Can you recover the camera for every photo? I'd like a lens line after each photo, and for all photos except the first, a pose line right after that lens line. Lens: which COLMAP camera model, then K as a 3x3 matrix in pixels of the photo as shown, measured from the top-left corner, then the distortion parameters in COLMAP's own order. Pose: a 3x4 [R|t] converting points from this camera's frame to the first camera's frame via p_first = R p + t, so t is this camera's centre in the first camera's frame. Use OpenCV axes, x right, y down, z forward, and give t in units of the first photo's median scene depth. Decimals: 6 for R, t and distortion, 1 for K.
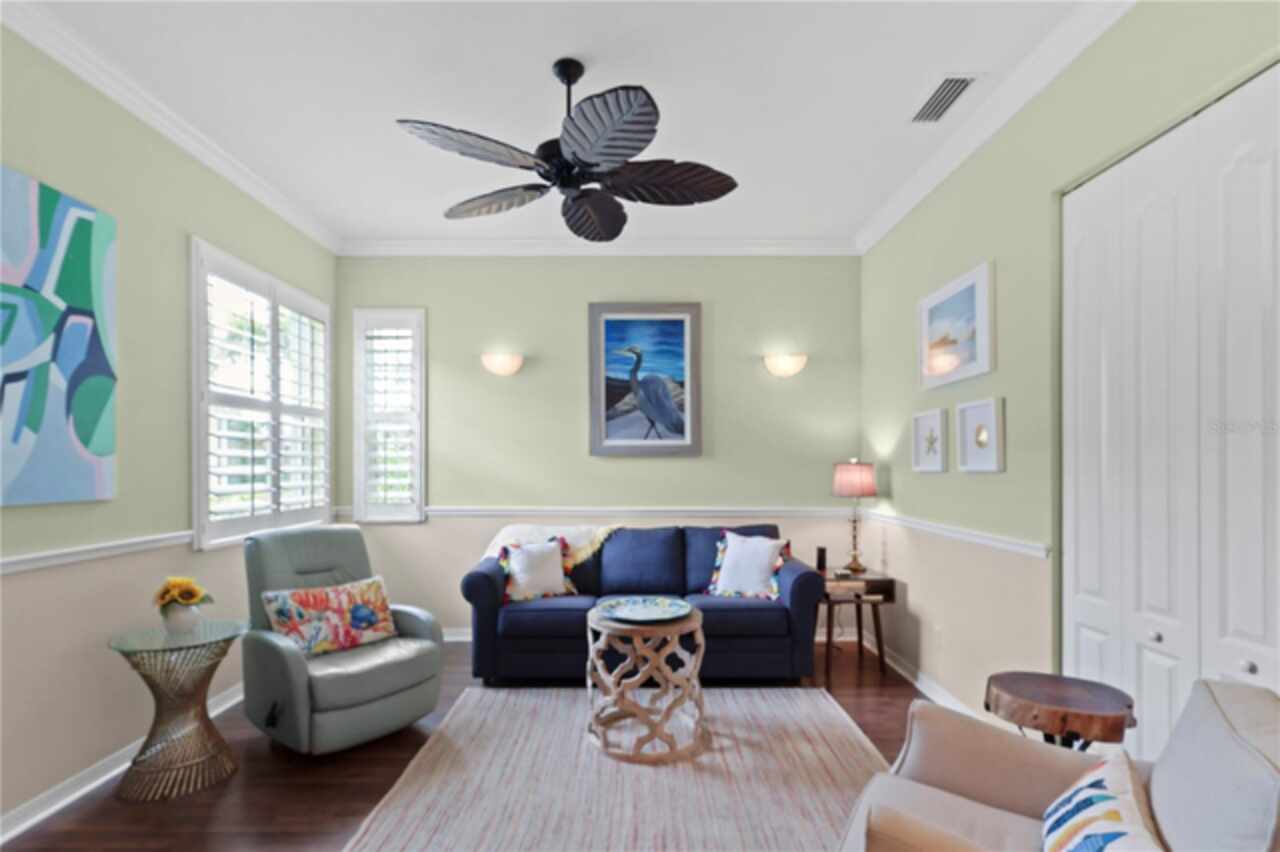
lens RADIAL K [[593.3, 0, 634.6], [0, 593.3, 458.1], [0, 0, 1]] dist [0.009335, -0.001881]
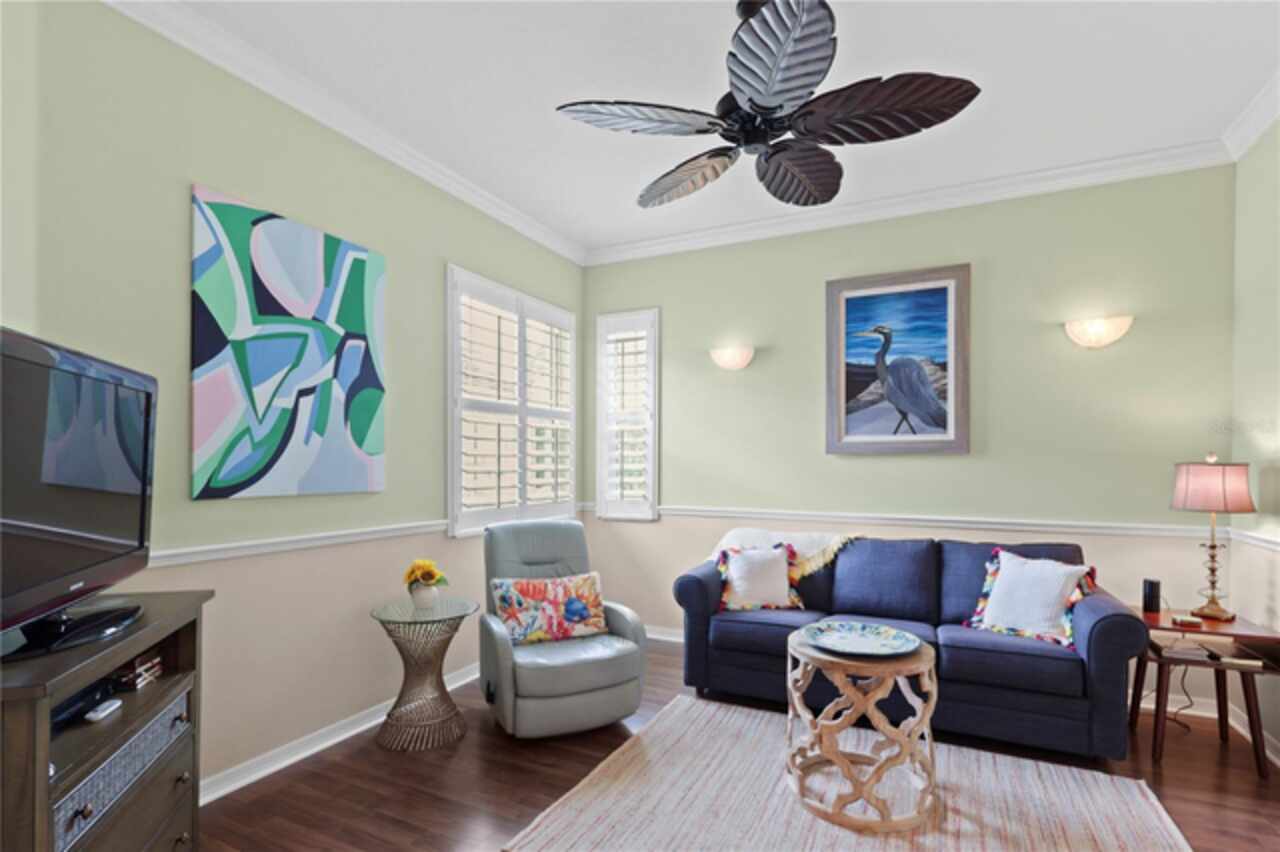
lens RADIAL K [[593.3, 0, 672.4], [0, 593.3, 463.8], [0, 0, 1]] dist [0.009335, -0.001881]
pose [[0.904513, 0.003128, -0.426435, 0.129800], [0.001148, 0.999952, 0.009770, 0.002197], [0.426445, -0.009326, 0.904465, 0.137069]]
